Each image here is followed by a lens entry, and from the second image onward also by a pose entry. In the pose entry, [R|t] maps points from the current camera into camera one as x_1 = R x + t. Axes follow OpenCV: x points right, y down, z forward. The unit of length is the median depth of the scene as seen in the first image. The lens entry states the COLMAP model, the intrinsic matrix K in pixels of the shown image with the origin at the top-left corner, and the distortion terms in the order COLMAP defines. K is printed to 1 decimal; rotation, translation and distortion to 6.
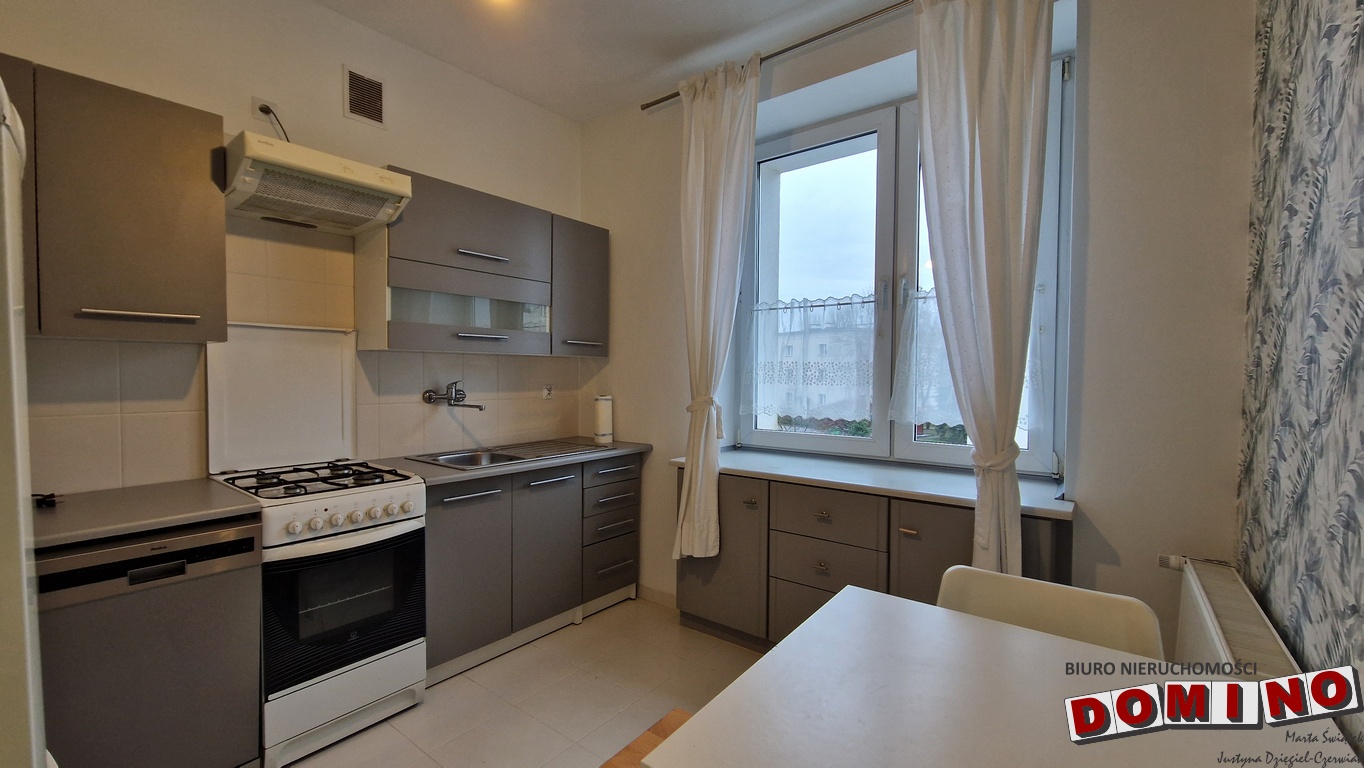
lens RADIAL K [[551.4, 0, 678.7], [0, 551.4, 378.6], [0, 0, 1]] dist [-0.002797, -0.001241]
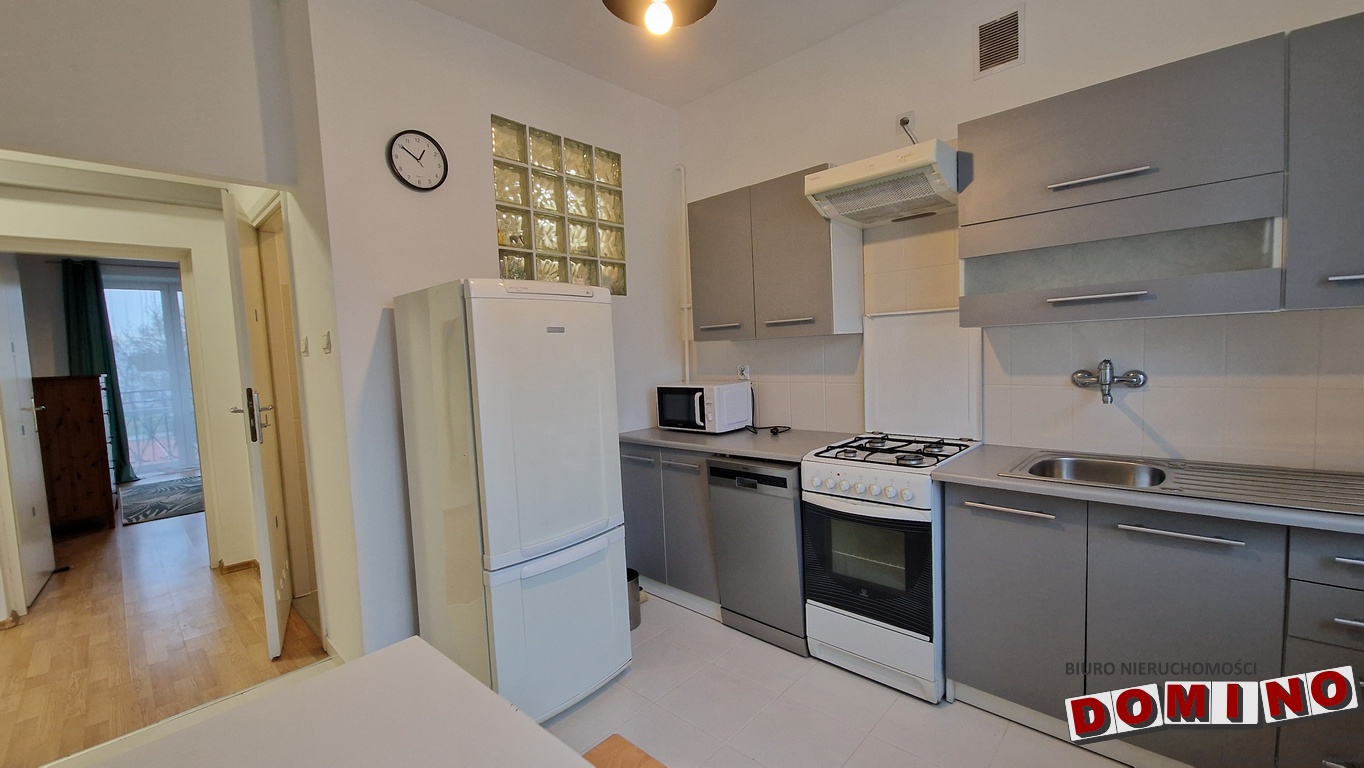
lens RADIAL K [[551.4, 0, 679.1], [0, 551.4, 384.0], [0, 0, 1]] dist [-0.002797, -0.001241]
pose [[-0.097946, 0.059445, -0.993415, 0.482501], [0.035450, 0.997789, 0.056211, -0.030728], [0.994560, -0.029711, -0.099836, 0.670427]]
